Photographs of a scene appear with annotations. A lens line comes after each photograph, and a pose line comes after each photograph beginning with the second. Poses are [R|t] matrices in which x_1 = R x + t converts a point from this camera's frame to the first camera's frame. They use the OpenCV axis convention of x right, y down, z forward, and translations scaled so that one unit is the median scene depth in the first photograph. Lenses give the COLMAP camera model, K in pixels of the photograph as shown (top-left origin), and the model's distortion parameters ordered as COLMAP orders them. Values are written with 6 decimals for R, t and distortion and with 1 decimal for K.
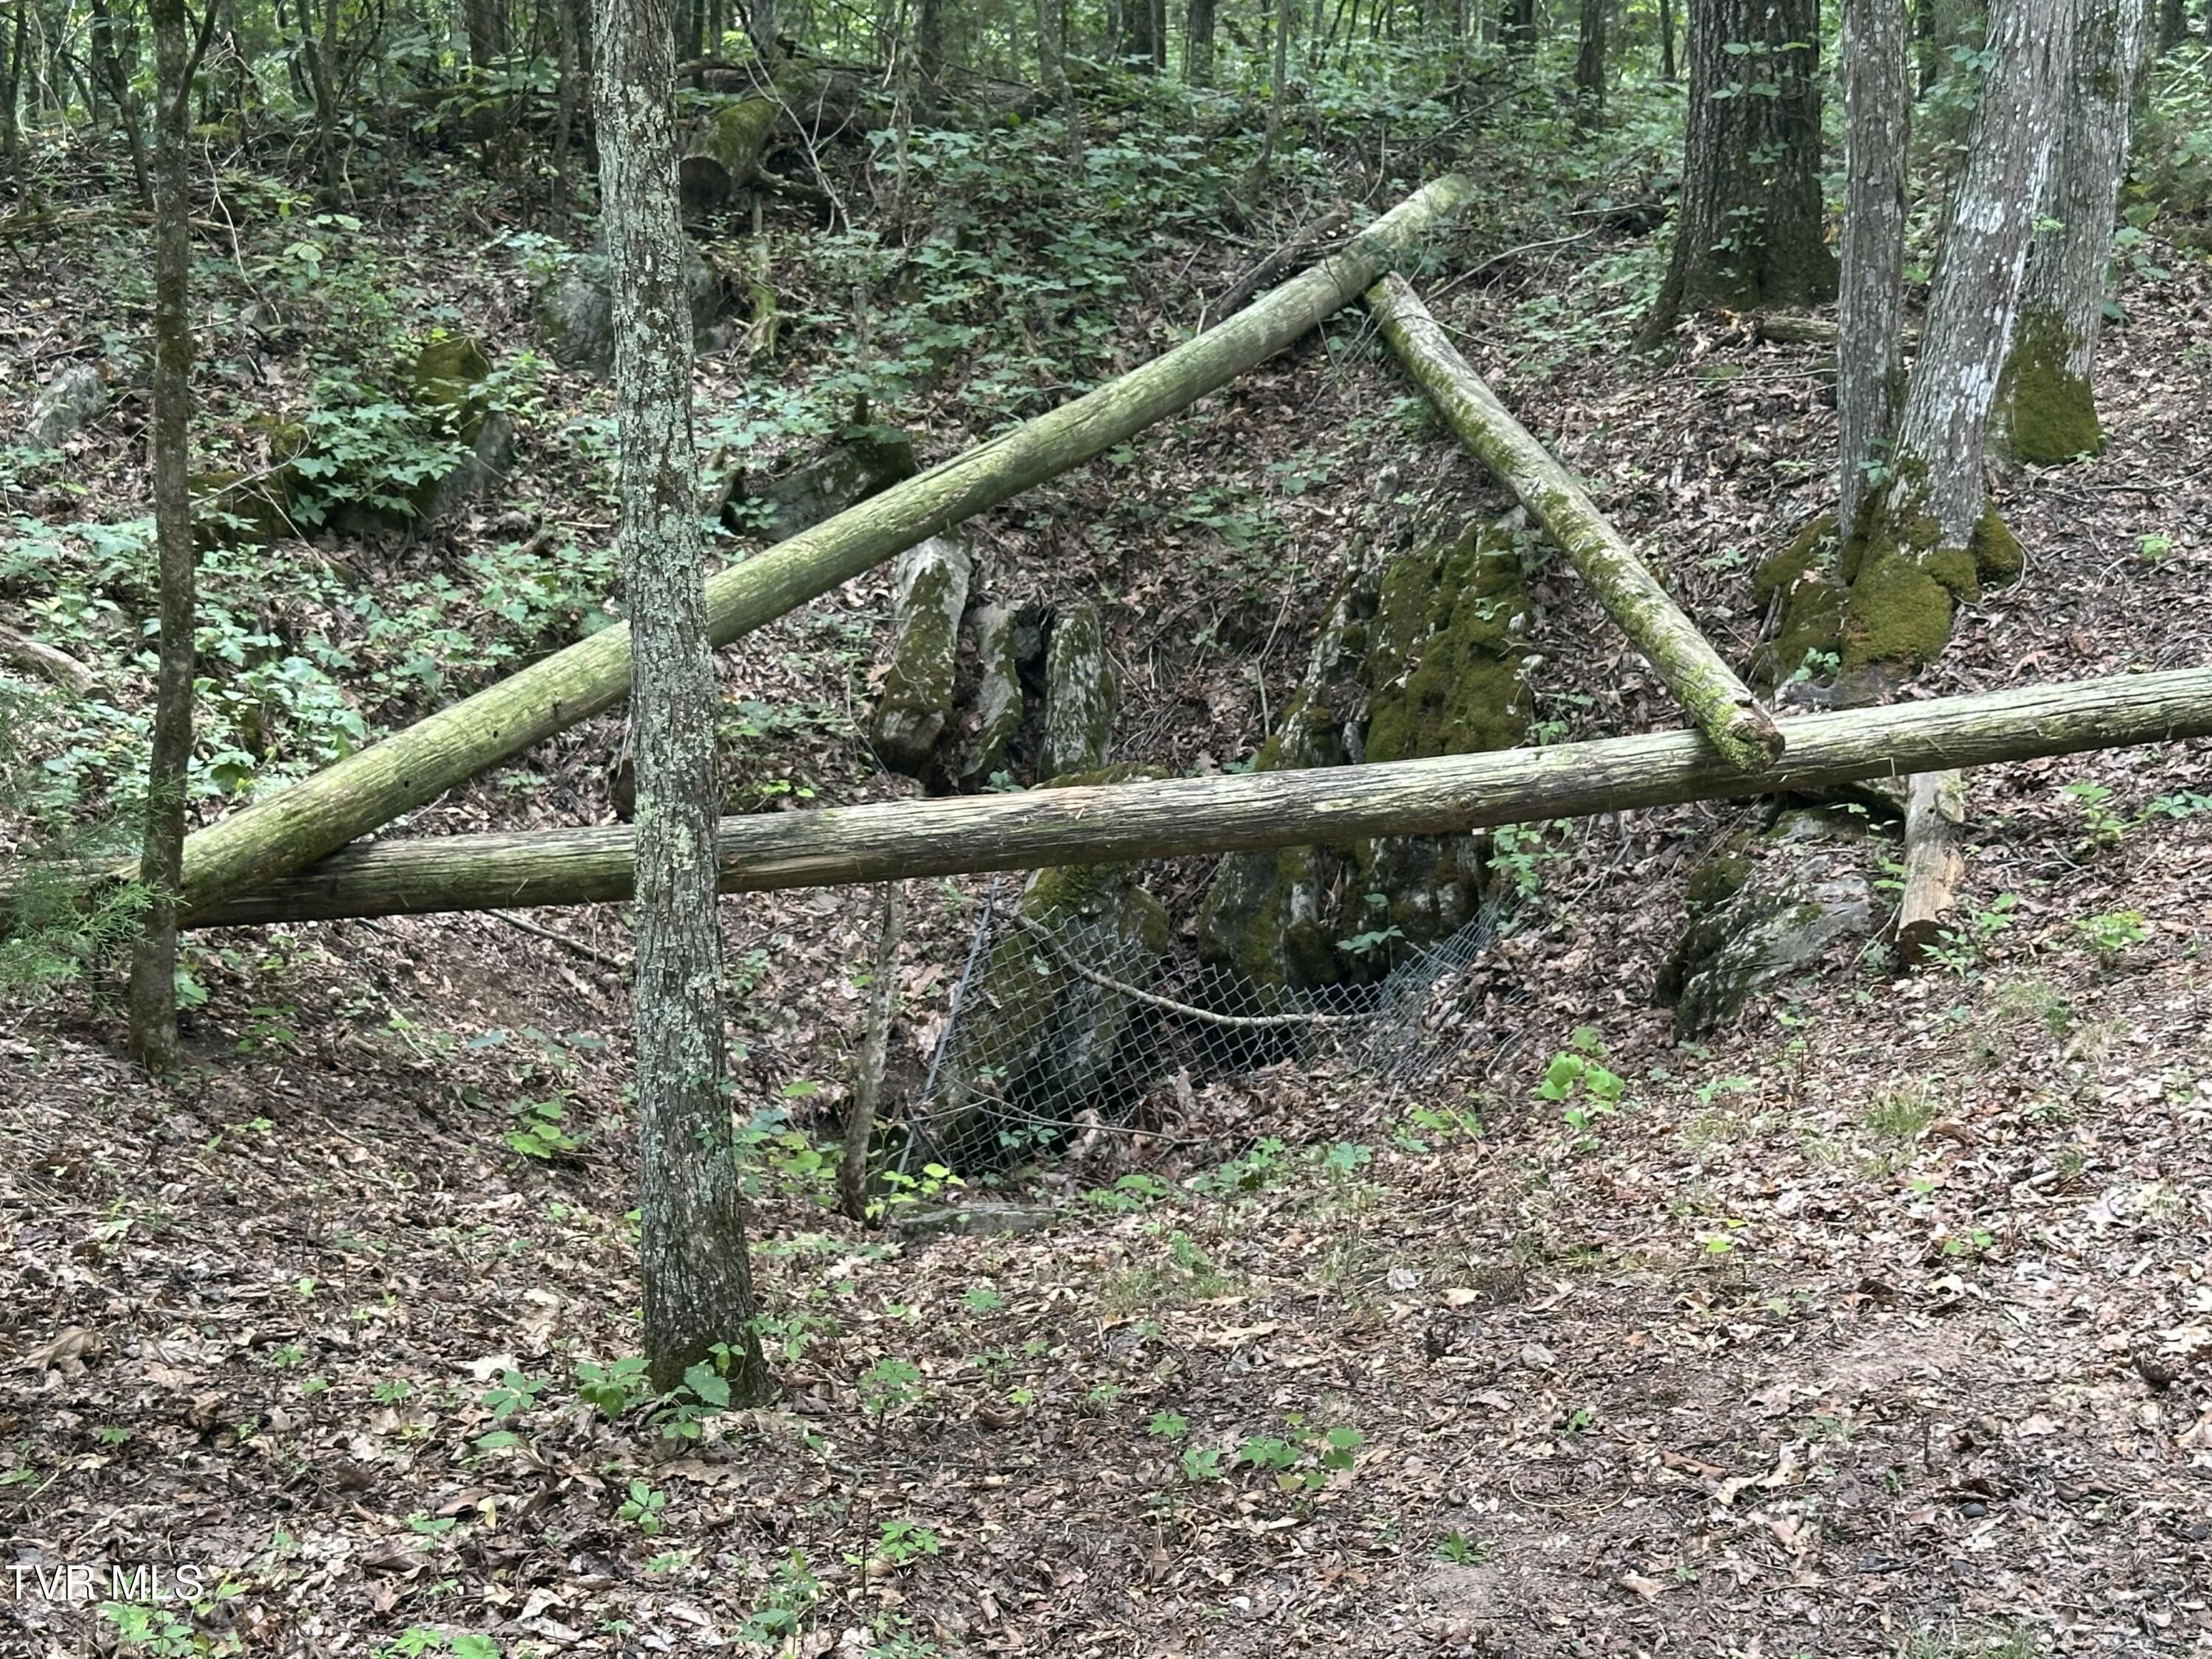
lens RADIAL K [[3484.5, 0, 1106.0], [0, 3484.5, 829.5], [0, 0, 1]] dist [0.173818, -0.035114]
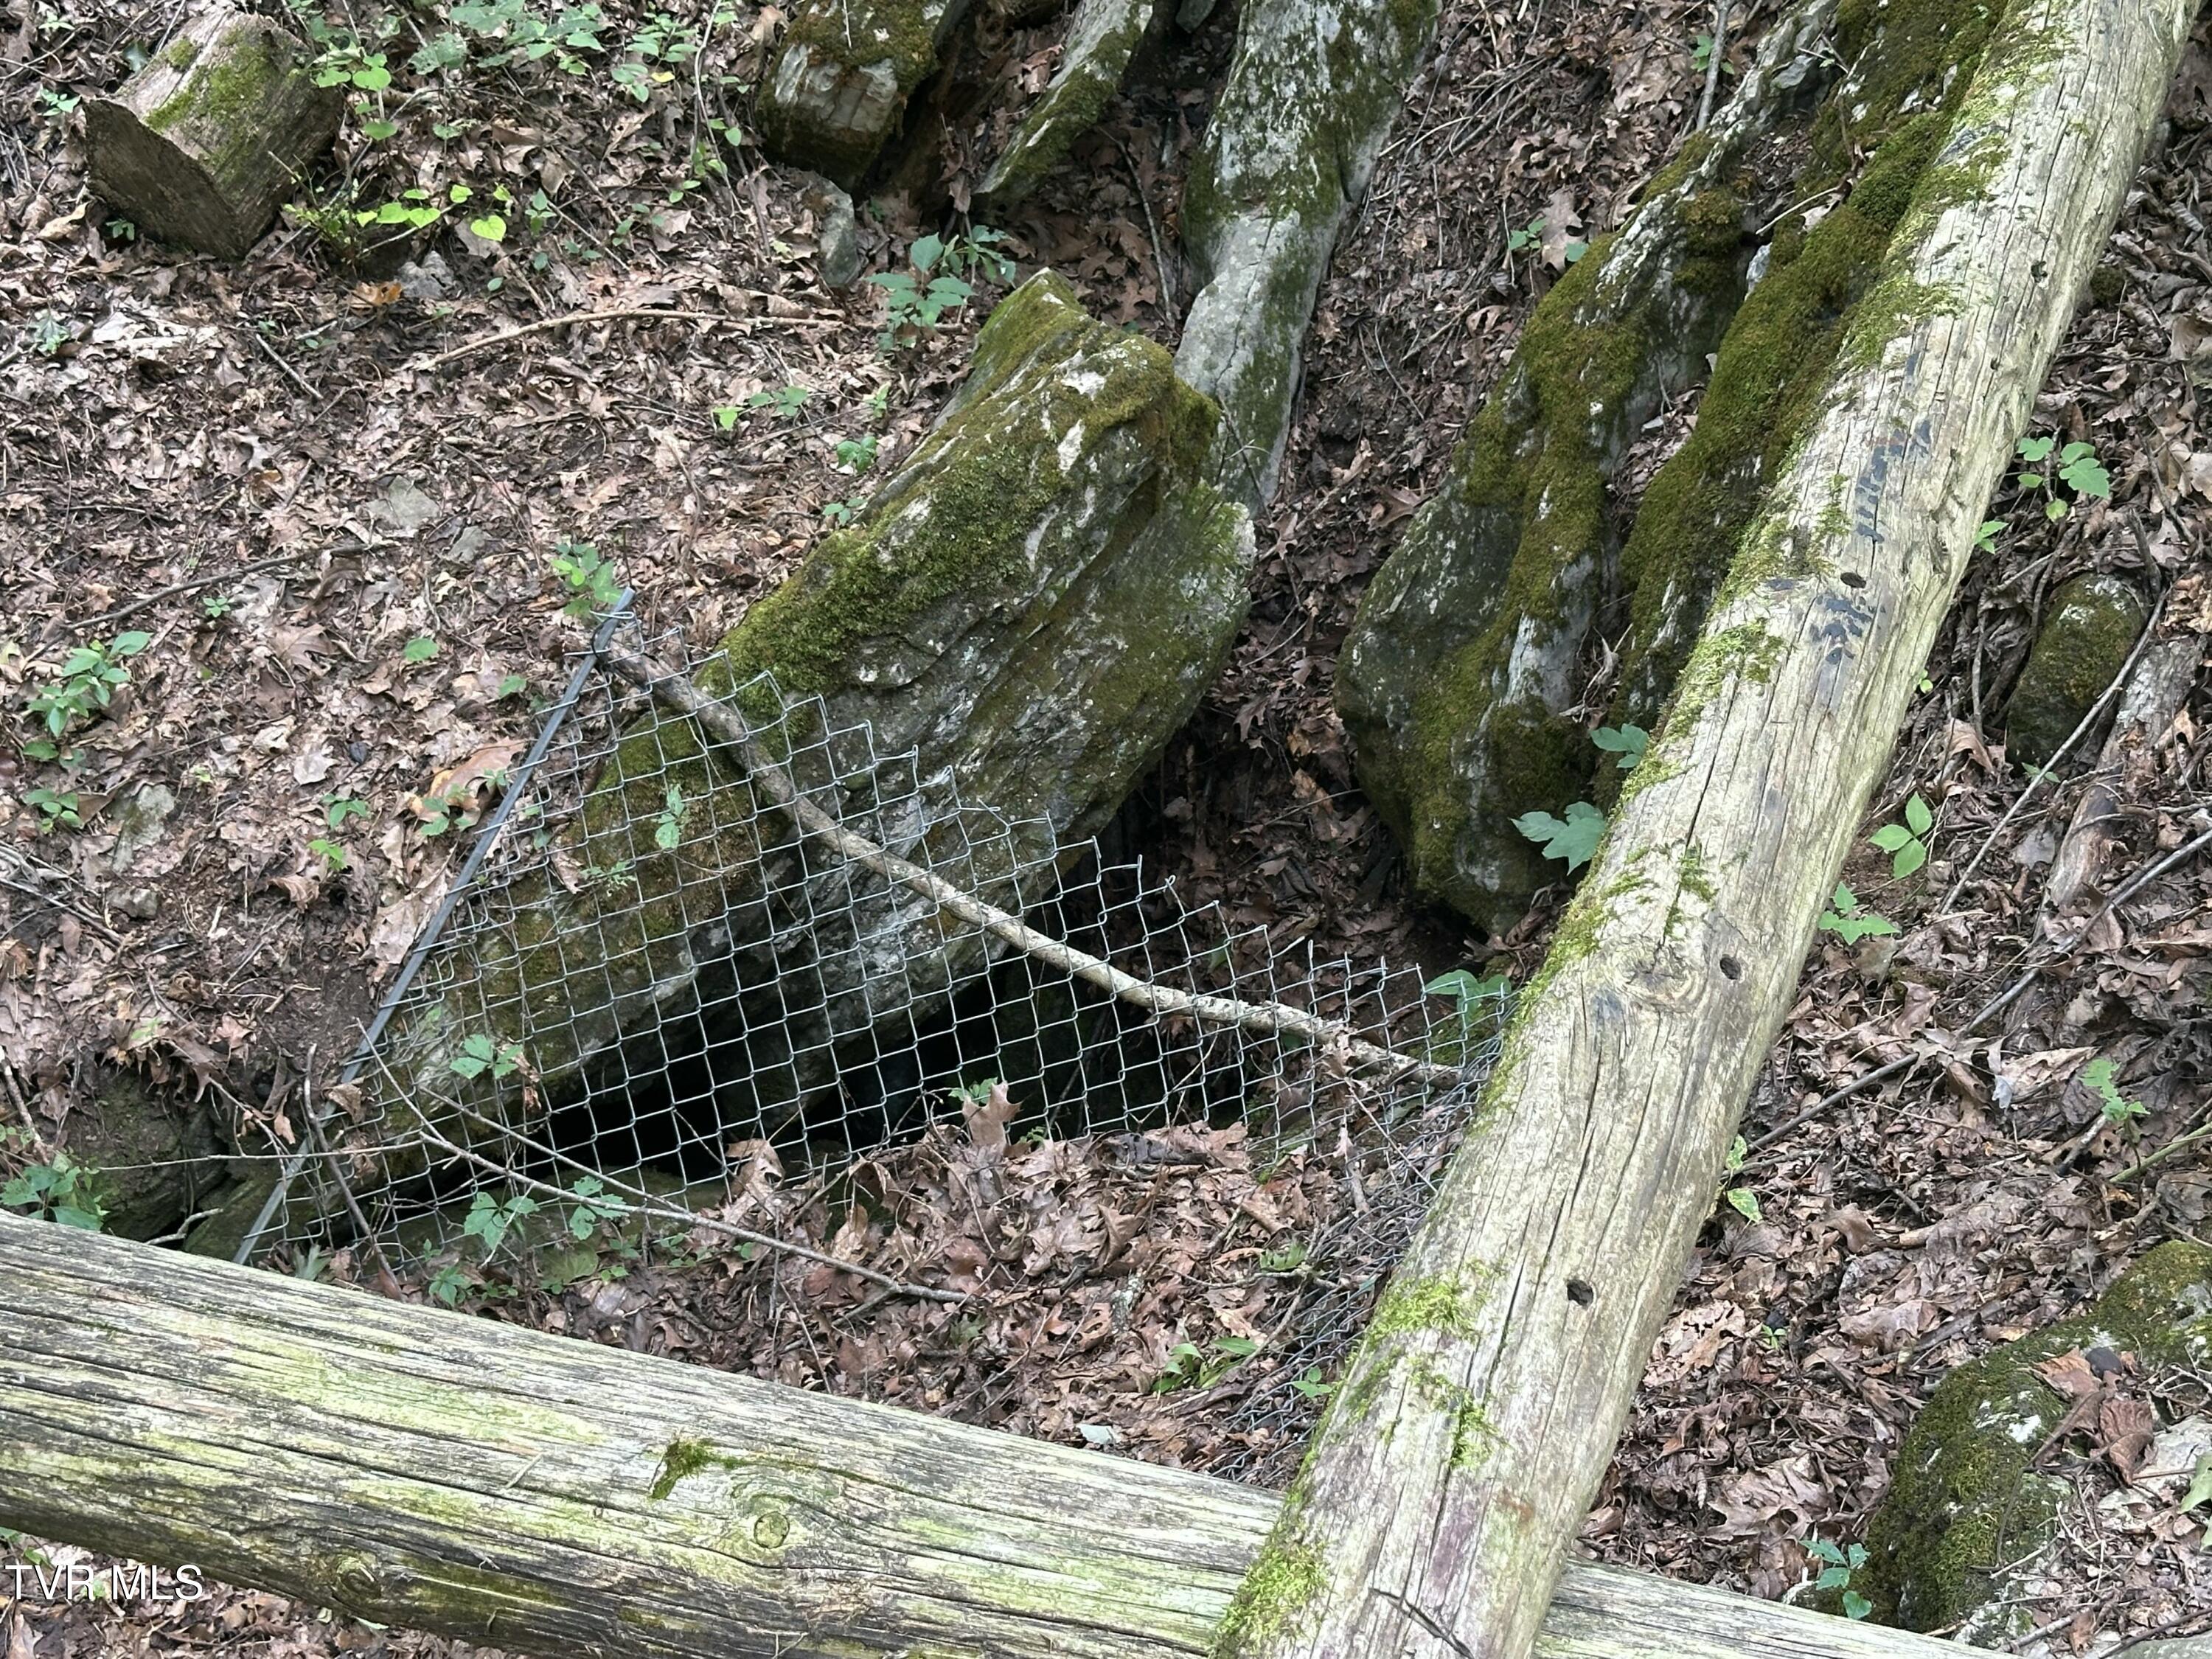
lens RADIAL K [[3484.5, 0, 1106.0], [0, 3484.5, 829.5], [0, 0, 1]] dist [0.173818, -0.035114]
pose [[0.914611, 0.239191, -0.325999, 0.166297], [-0.120075, 0.930560, 0.345890, -0.112114], [0.386095, -0.277210, 0.879821, 0.625649]]
